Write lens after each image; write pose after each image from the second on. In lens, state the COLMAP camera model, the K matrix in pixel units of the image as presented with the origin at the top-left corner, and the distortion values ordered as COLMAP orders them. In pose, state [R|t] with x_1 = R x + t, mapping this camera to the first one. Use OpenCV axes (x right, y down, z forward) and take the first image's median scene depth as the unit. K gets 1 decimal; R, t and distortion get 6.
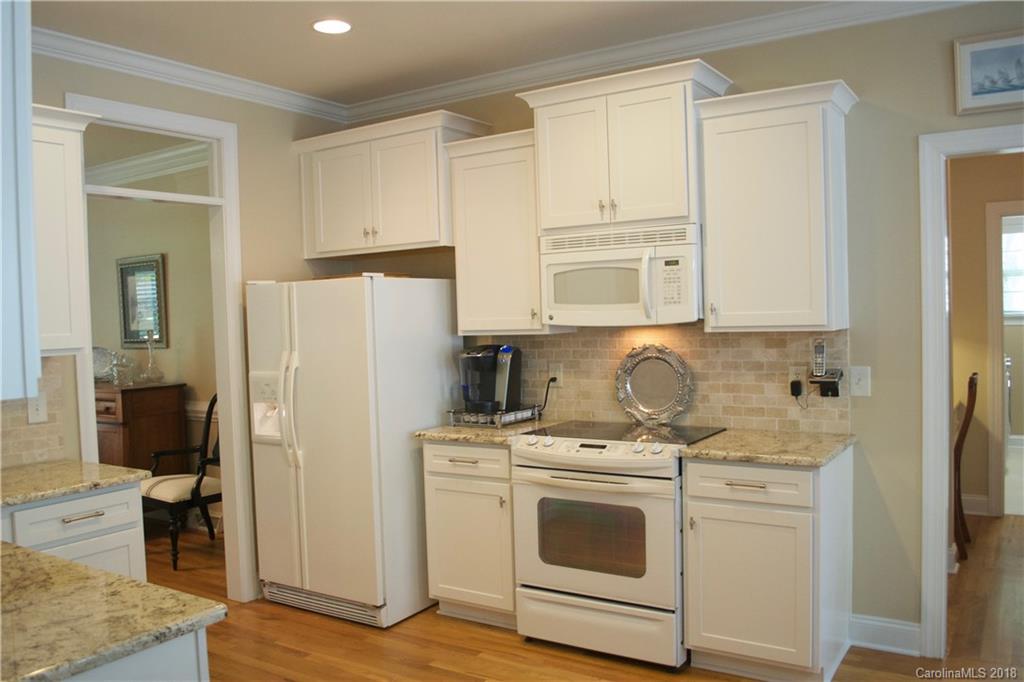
lens RADIAL K [[813.7, 0, 510.1], [0, 813.7, 341.6], [0, 0, 1]] dist [-0.064203, -0.001073]
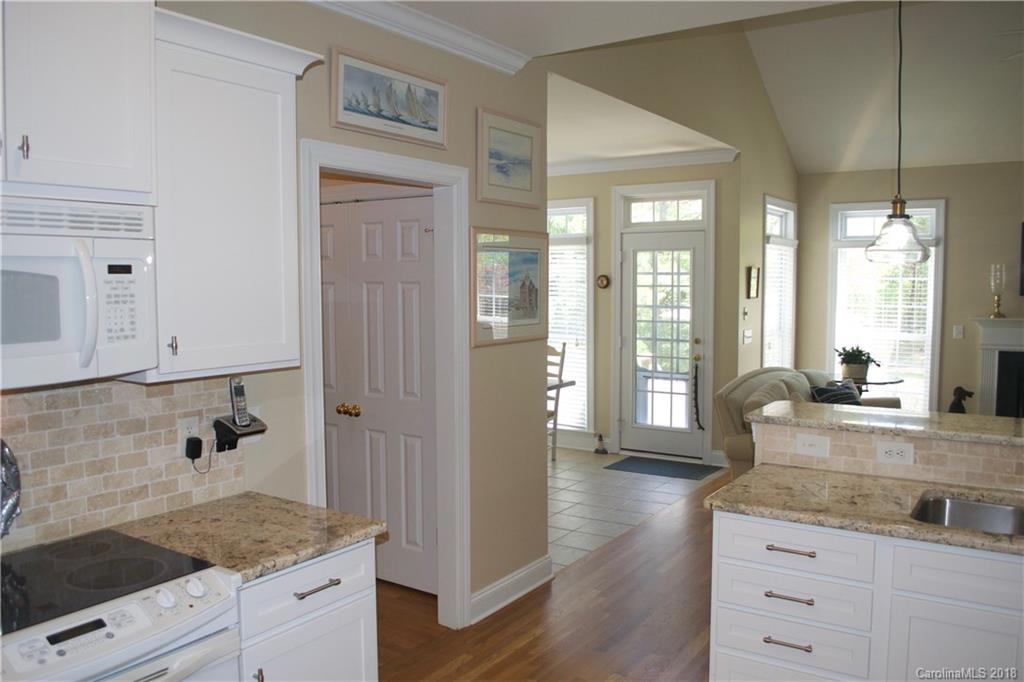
lens RADIAL K [[813.7, 0, 510.0], [0, 813.7, 339.9], [0, 0, 1]] dist [-0.064203, -0.001073]
pose [[0.041026, -0.043413, 0.998215, -0.345568], [0.040185, 0.998319, 0.041765, -0.056710], [-0.998350, 0.038399, 0.042702, 0.667278]]
